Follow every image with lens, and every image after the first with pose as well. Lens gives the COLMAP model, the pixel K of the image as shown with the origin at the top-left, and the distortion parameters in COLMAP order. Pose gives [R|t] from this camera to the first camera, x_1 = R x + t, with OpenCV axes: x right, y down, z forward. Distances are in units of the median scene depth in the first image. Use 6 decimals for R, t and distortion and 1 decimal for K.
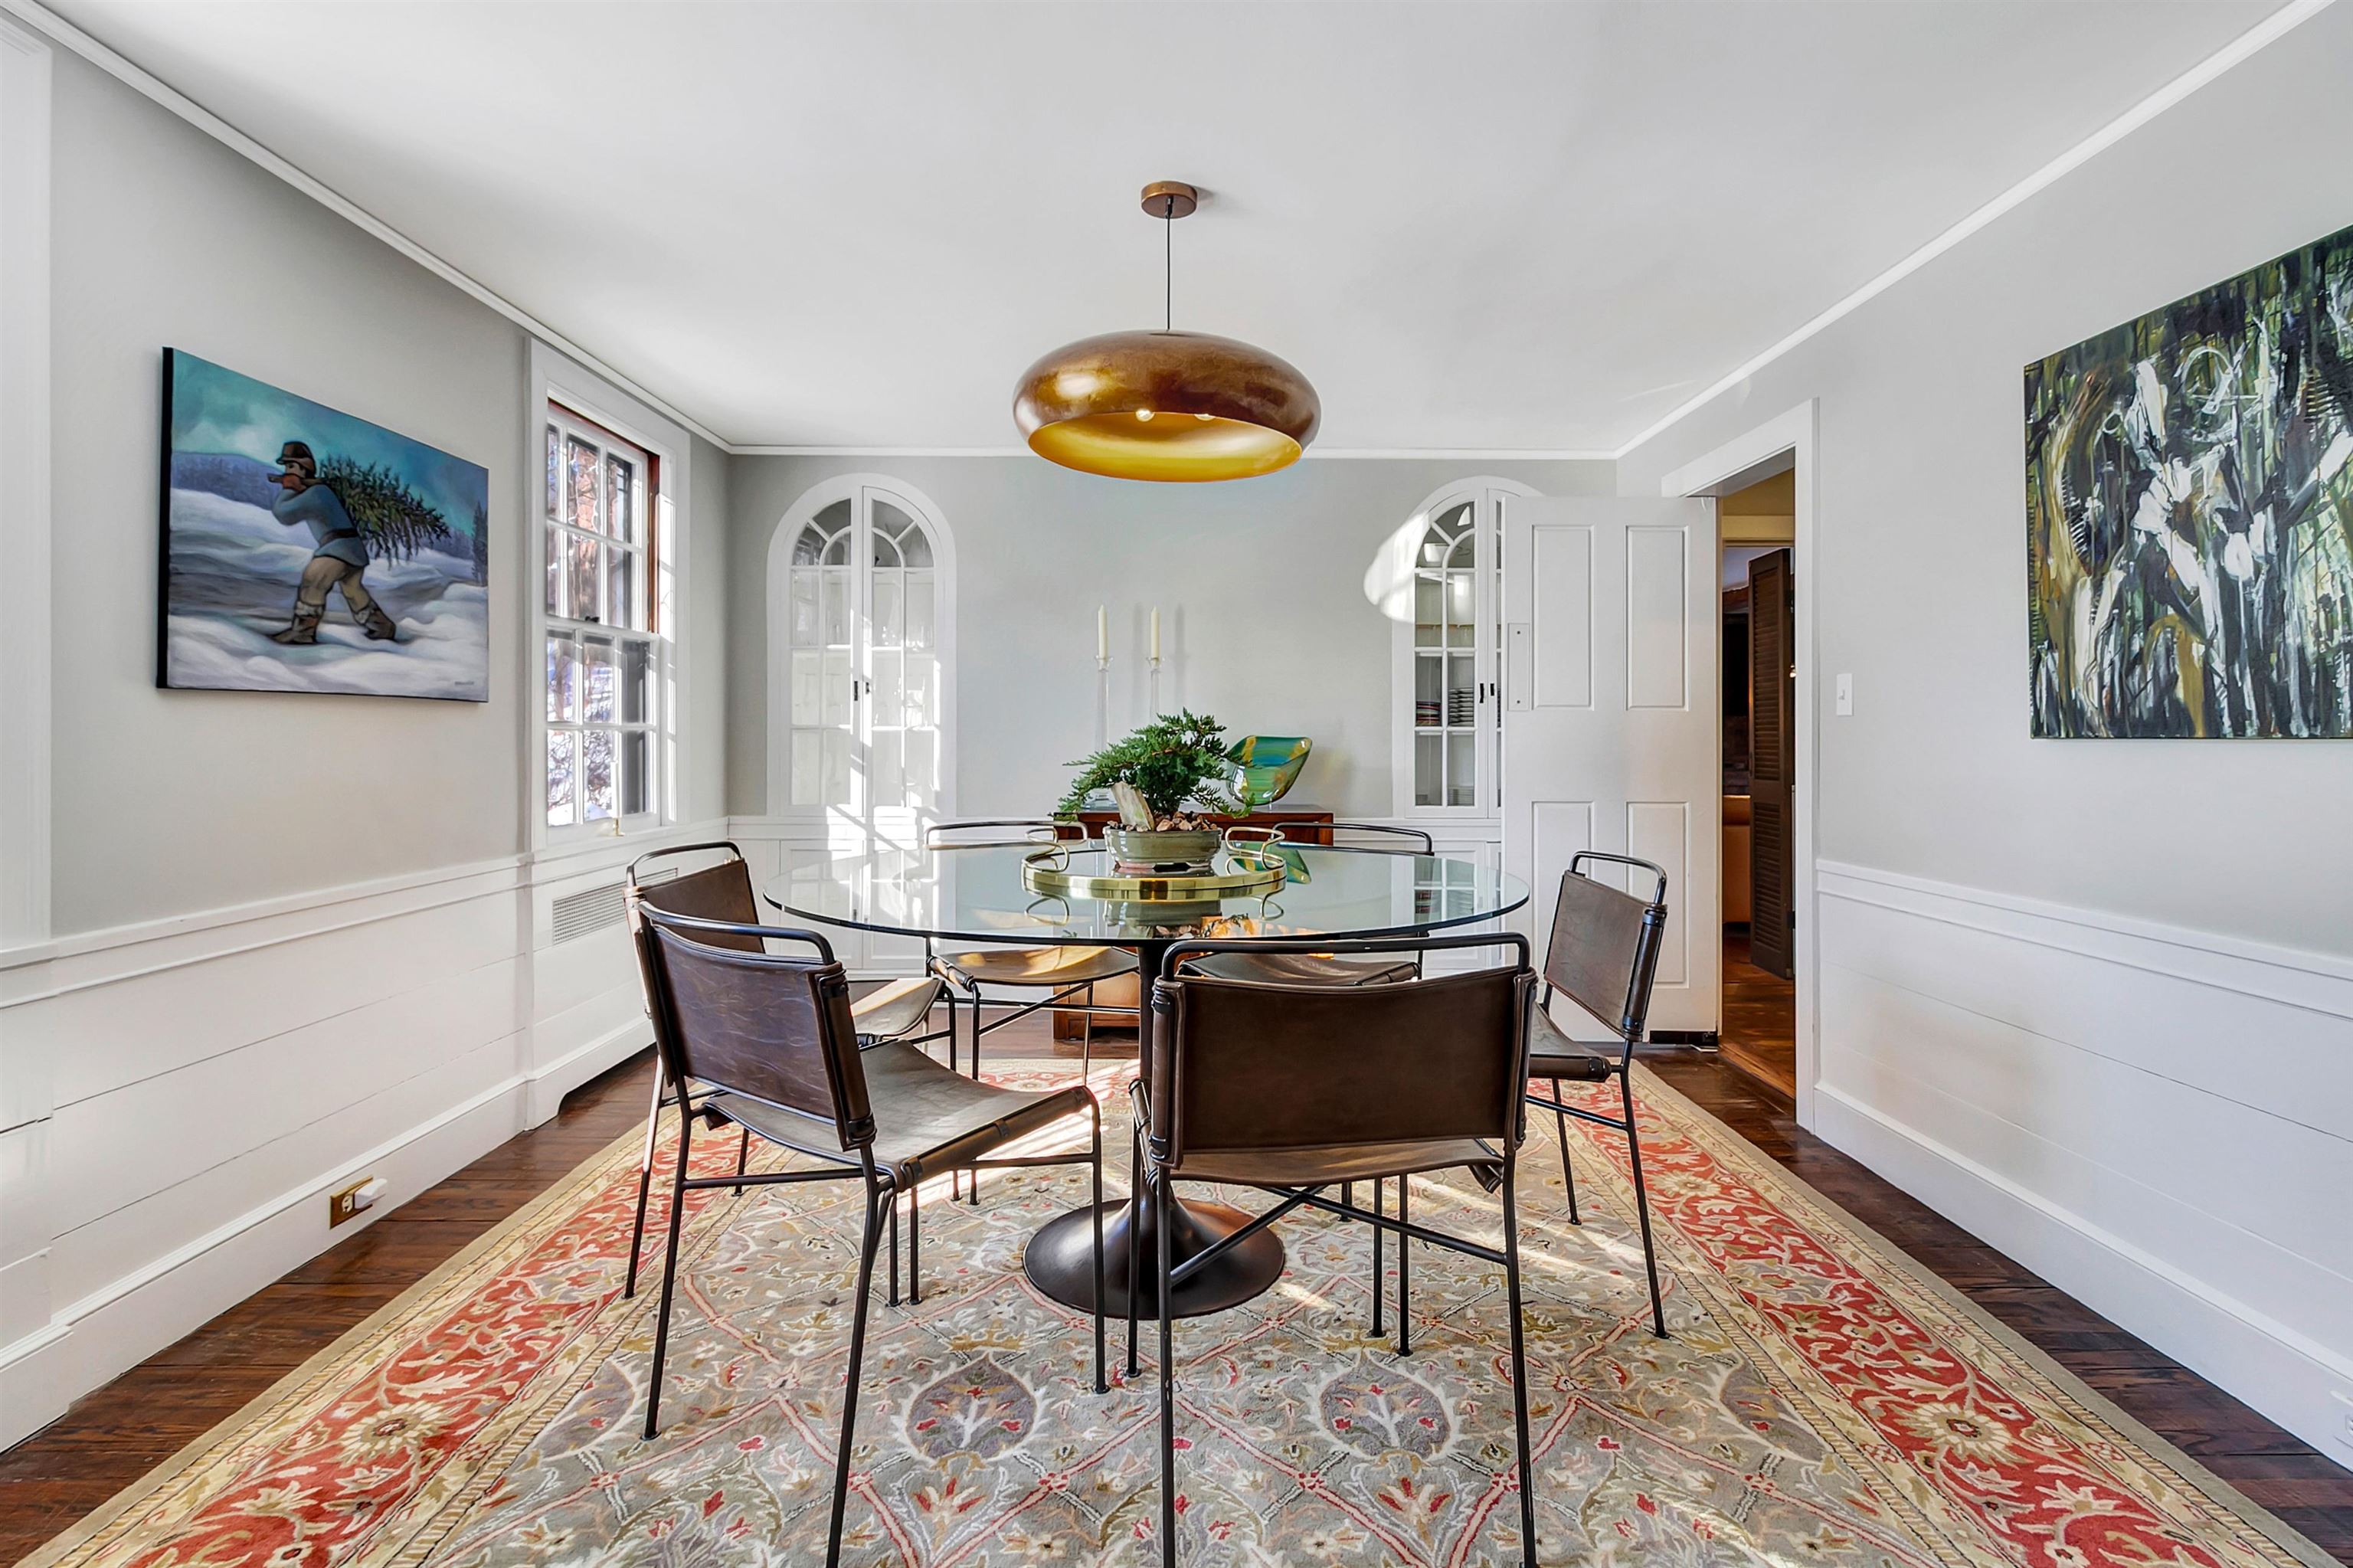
lens RADIAL K [[1126.4, 0, 1181.4], [0, 1126.4, 766.0], [0, 0, 1]] dist [0.005158, 0.000854]
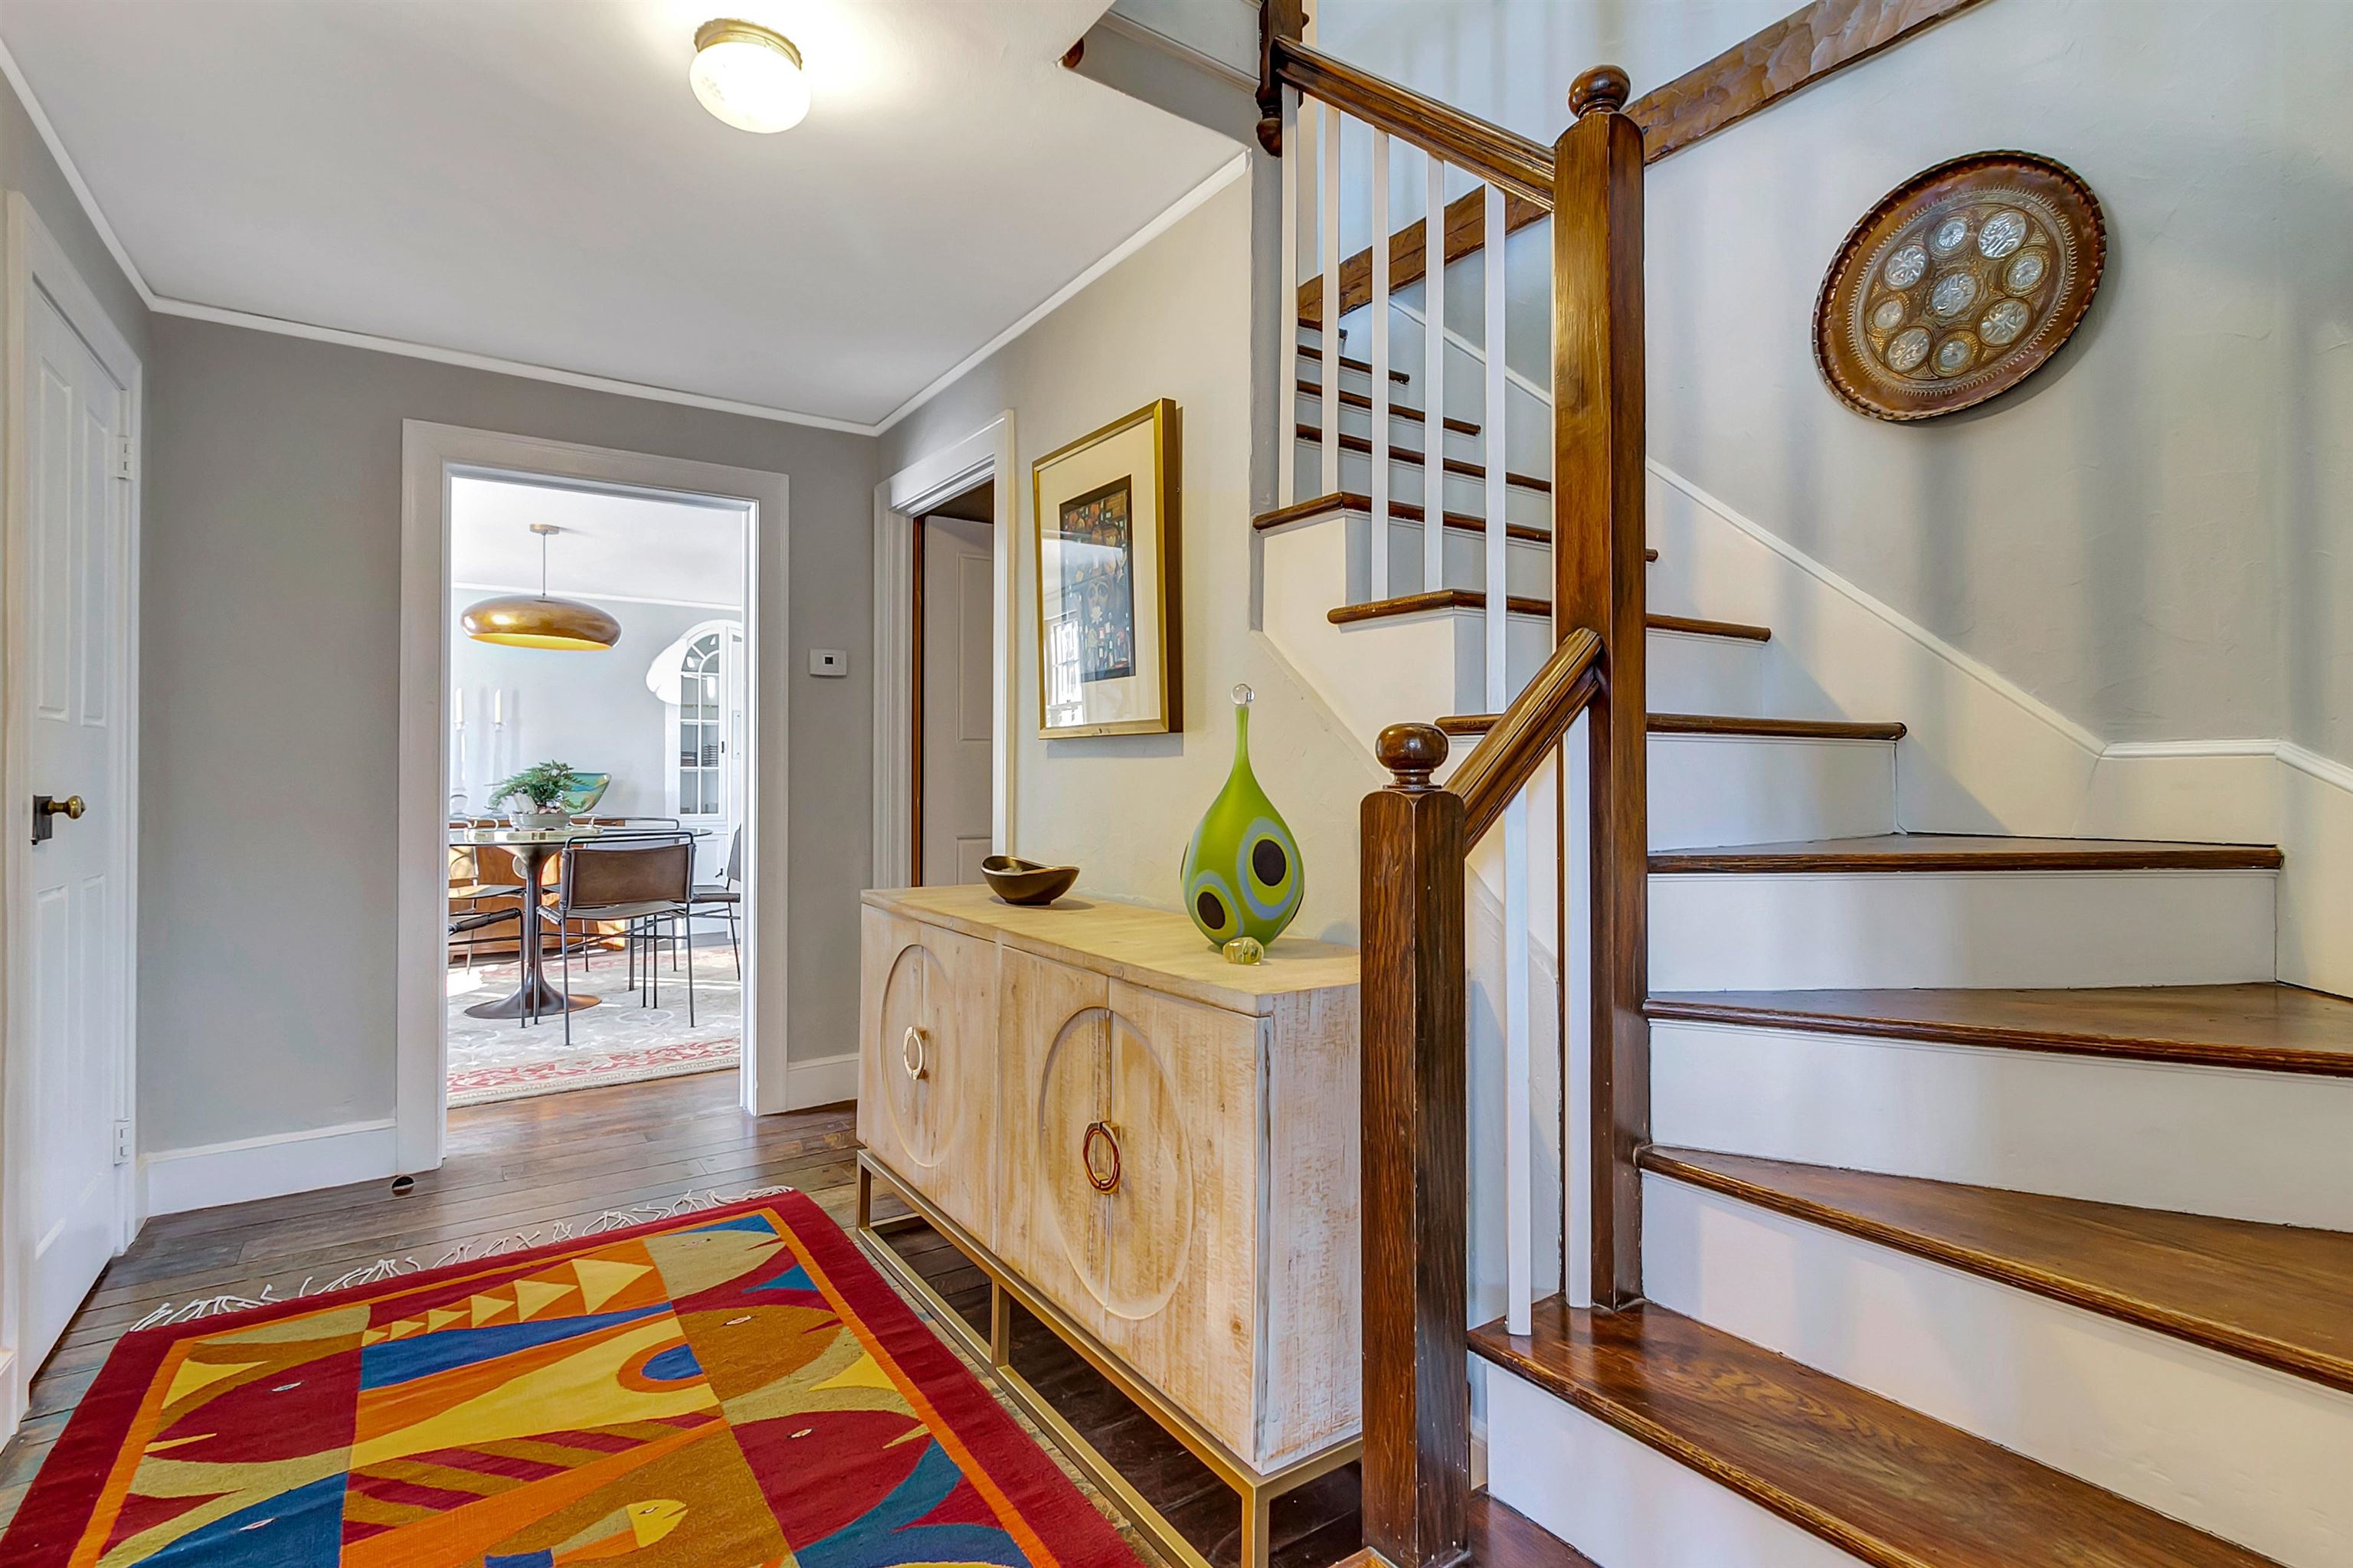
lens RADIAL K [[1126.4, 0, 1188.7], [0, 1126.4, 766.1], [0, 0, 1]] dist [0.005158, 0.000854]
pose [[0.826602, 0.008173, 0.562728, -0.108244], [0.010168, 0.999514, -0.029452, 0.020591], [-0.562695, 0.030067, 0.826118, -0.792688]]
